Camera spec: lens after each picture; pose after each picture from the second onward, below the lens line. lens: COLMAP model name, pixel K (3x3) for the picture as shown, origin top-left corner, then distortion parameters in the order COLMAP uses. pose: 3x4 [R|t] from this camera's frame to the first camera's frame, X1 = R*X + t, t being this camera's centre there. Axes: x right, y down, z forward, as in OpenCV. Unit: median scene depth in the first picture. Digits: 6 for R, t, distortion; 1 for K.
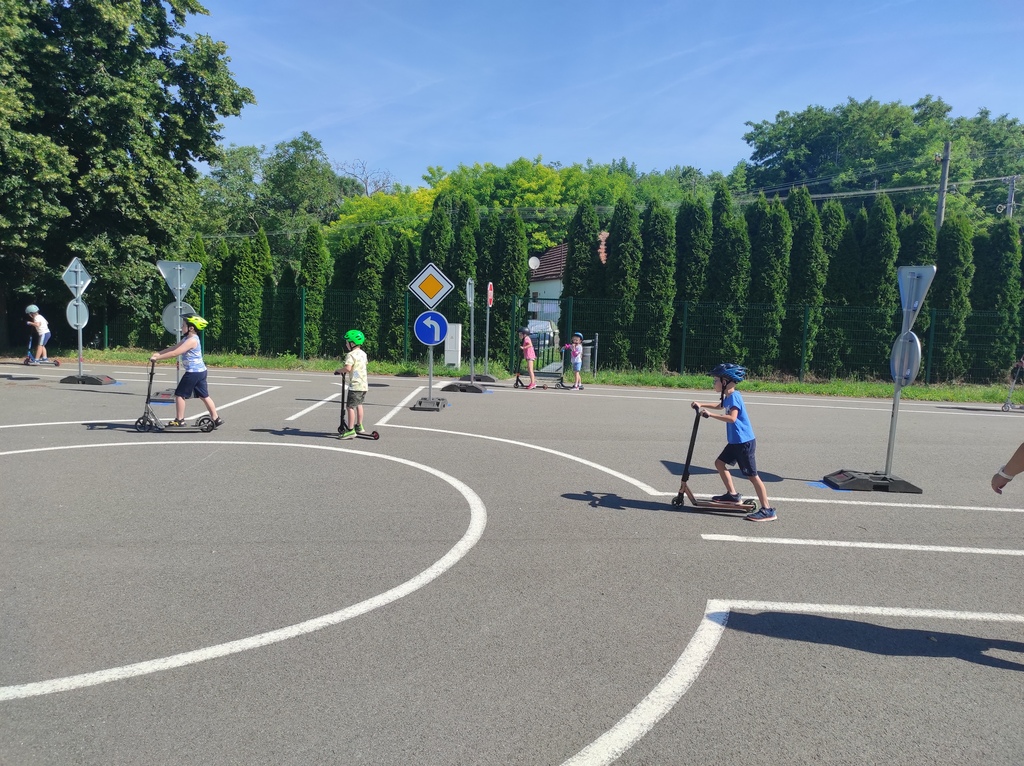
lens RADIAL K [[751.6, 0, 512.1], [0, 751.6, 381.1], [0, 0, 1]] dist [0.035092, -0.009968]
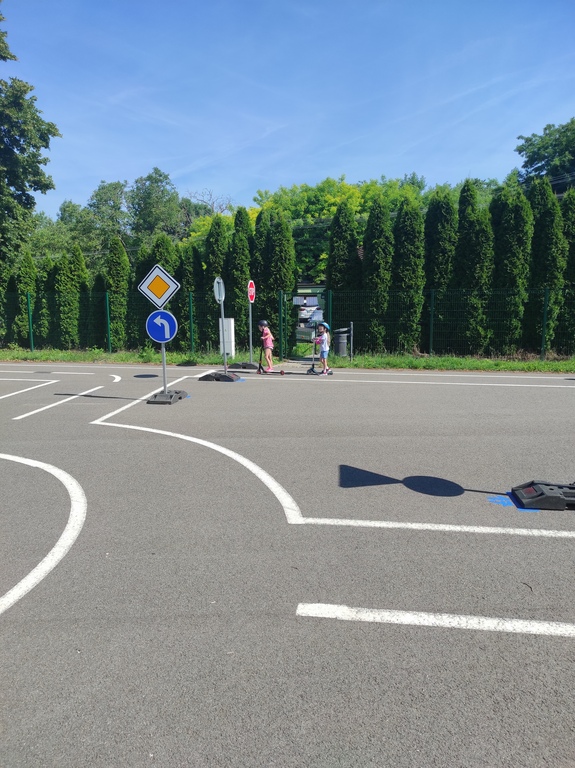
lens RADIAL K [[563.7, 0, 288.2], [0, 563.7, 384.3], [0, 0, 1]] dist [0.035092, -0.009968]
pose [[0.994412, -0.026066, -0.102296, 0.097517], [0.031265, 0.998282, 0.049556, -0.014651], [0.100829, -0.052478, 0.993519, 0.142713]]
